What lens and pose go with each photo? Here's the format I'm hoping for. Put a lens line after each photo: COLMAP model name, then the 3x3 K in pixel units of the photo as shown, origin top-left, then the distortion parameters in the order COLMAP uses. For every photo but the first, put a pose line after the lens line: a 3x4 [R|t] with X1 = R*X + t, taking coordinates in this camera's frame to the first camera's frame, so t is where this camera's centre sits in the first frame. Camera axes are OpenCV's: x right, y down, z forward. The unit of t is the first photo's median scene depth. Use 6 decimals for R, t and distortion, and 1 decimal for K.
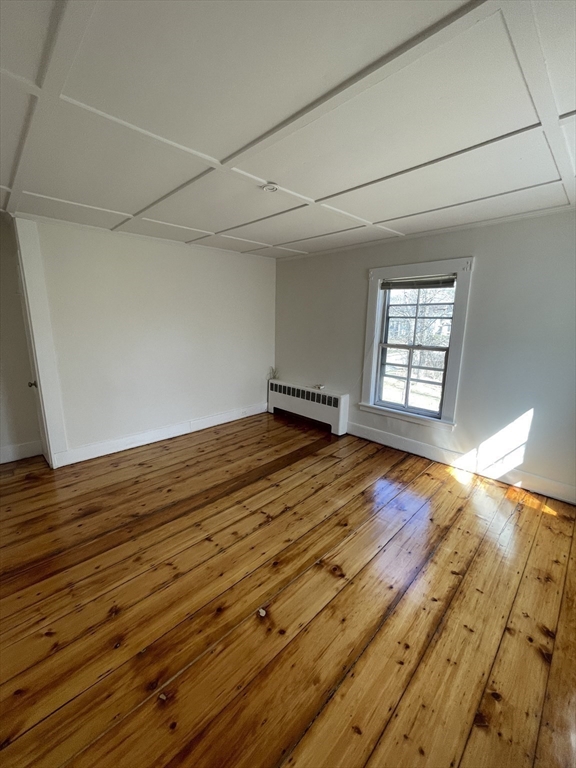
lens RADIAL K [[310.0, 0, 286.5], [0, 310.0, 381.0], [0, 0, 1]] dist [-0.000027, 0.000486]
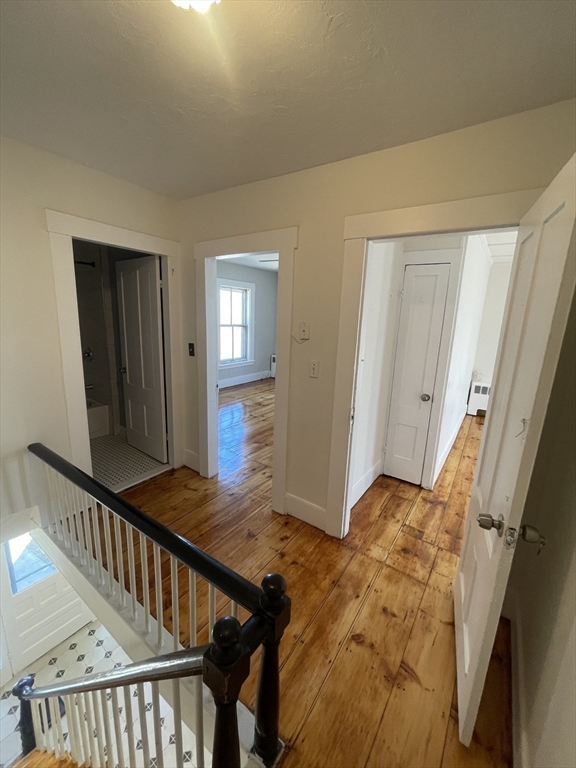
lens RADIAL K [[310.0, 0, 286.5], [0, 310.0, 381.0], [0, 0, 1]] dist [-0.000027, 0.000486]
pose [[0.982905, -0.016772, 0.183350, -1.407360], [0.012723, 0.999649, 0.023242, -0.064268], [-0.183676, -0.020512, 0.982773, 0.206341]]
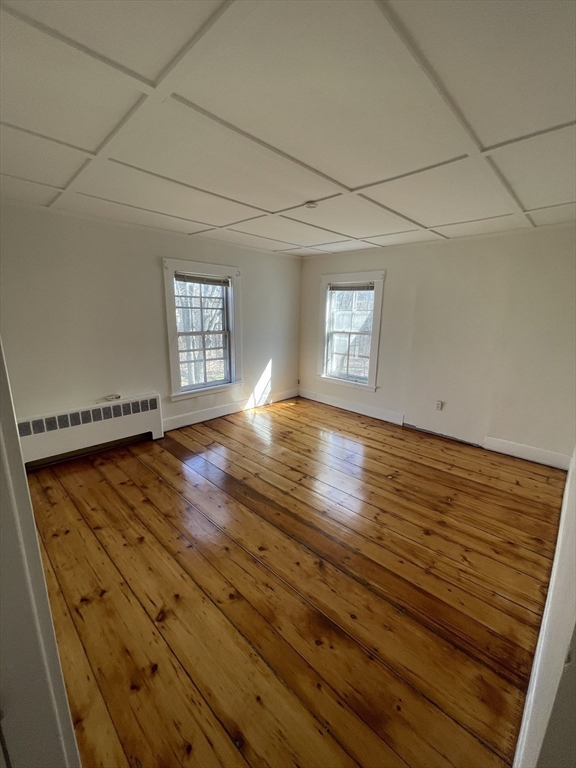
lens RADIAL K [[310.0, 0, 286.5], [0, 310.0, 381.0], [0, 0, 1]] dist [-0.000027, 0.000486]
pose [[-0.018701, -0.232880, 0.972326, -0.956231], [0.177163, 0.956335, 0.232458, -0.181674], [-0.984004, 0.176607, 0.023373, 0.813965]]
